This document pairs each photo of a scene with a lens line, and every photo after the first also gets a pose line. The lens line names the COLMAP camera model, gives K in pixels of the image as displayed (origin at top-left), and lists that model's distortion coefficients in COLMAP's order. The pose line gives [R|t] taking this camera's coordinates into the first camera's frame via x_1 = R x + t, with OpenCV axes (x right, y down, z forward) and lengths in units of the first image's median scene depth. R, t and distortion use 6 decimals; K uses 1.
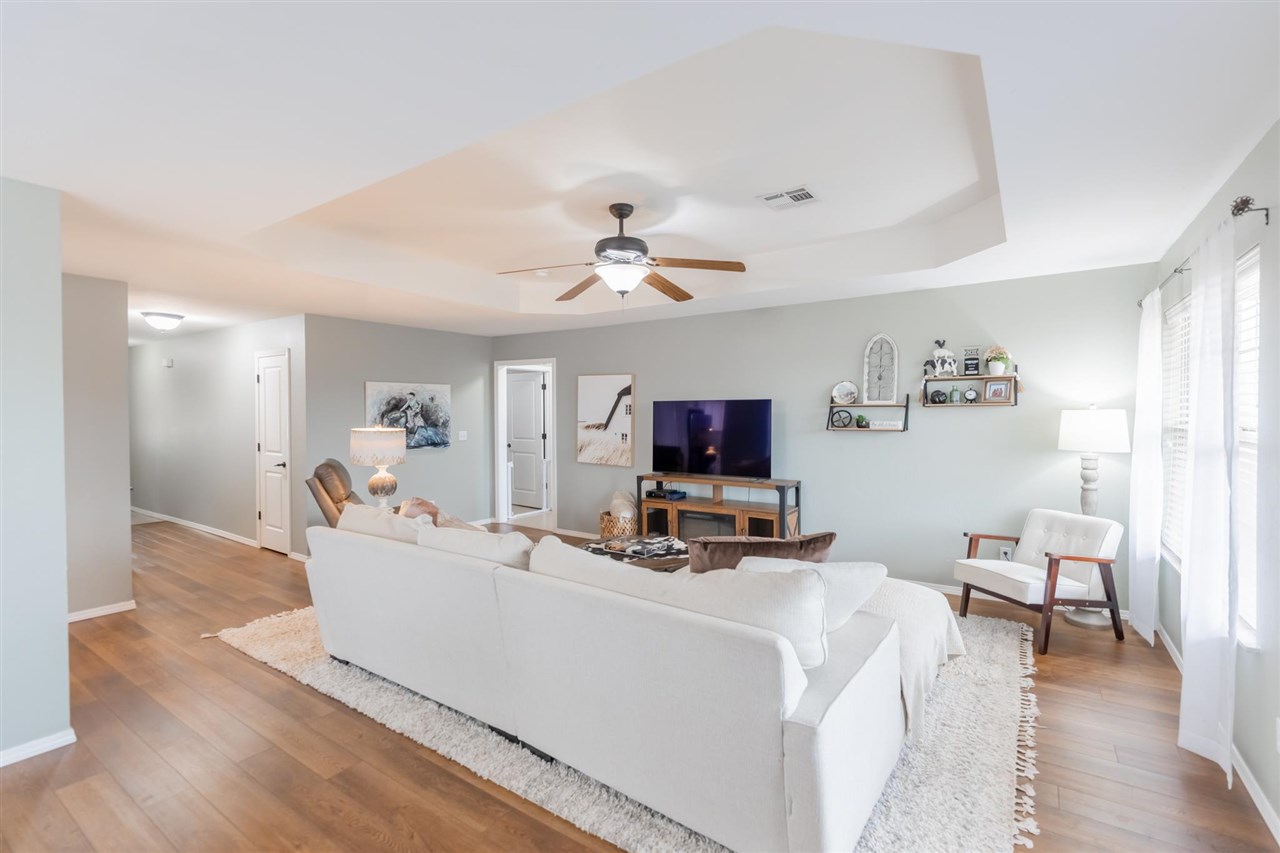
lens RADIAL K [[558.1, 0, 643.7], [0, 558.1, 421.6], [0, 0, 1]] dist [0.000101, 0.001142]
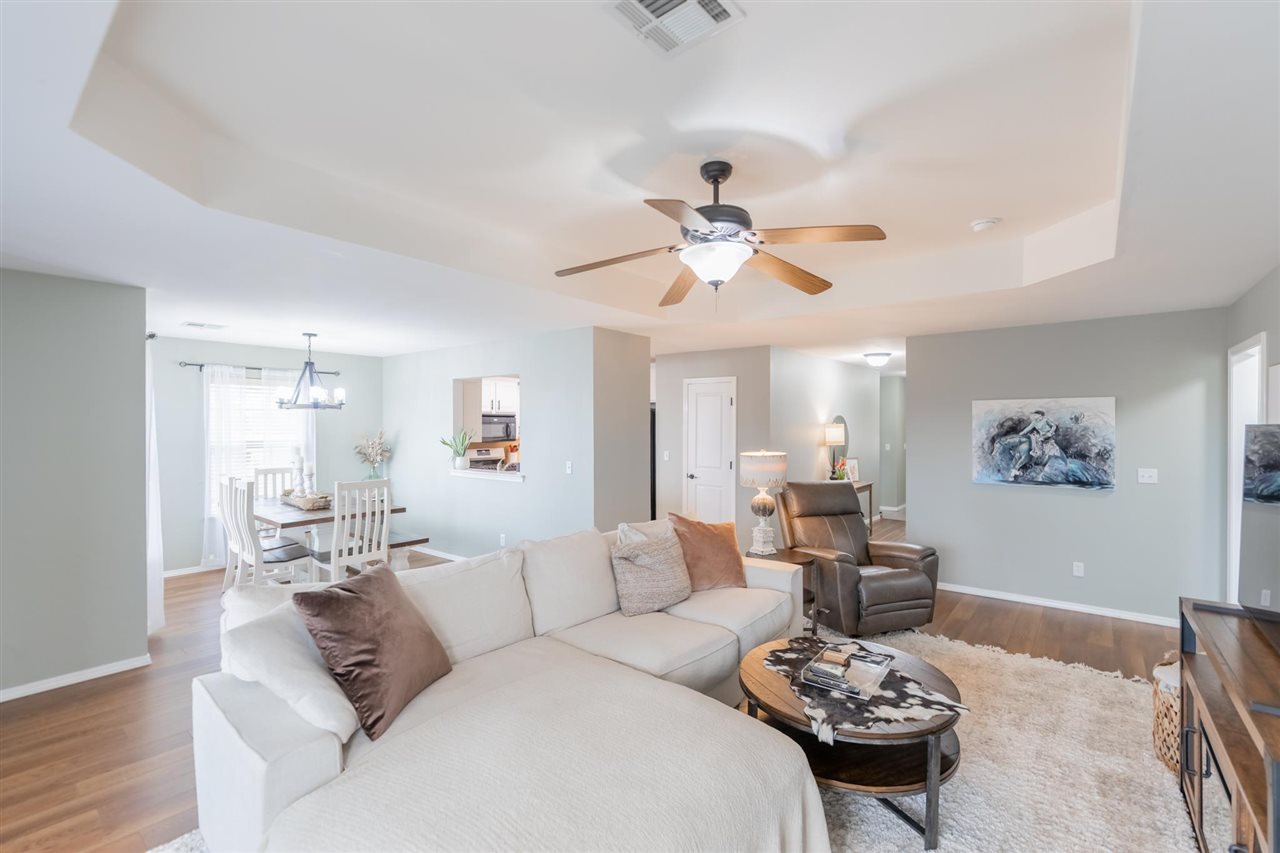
lens RADIAL K [[558.1, 0, 650.2], [0, 558.1, 428.8], [0, 0, 1]] dist [0.000101, 0.001142]
pose [[-0.076025, 0.010430, -0.997051, 0.380096], [-0.019058, 0.999747, 0.011911, -0.026642], [0.996924, 0.019907, -0.075807, 0.530233]]
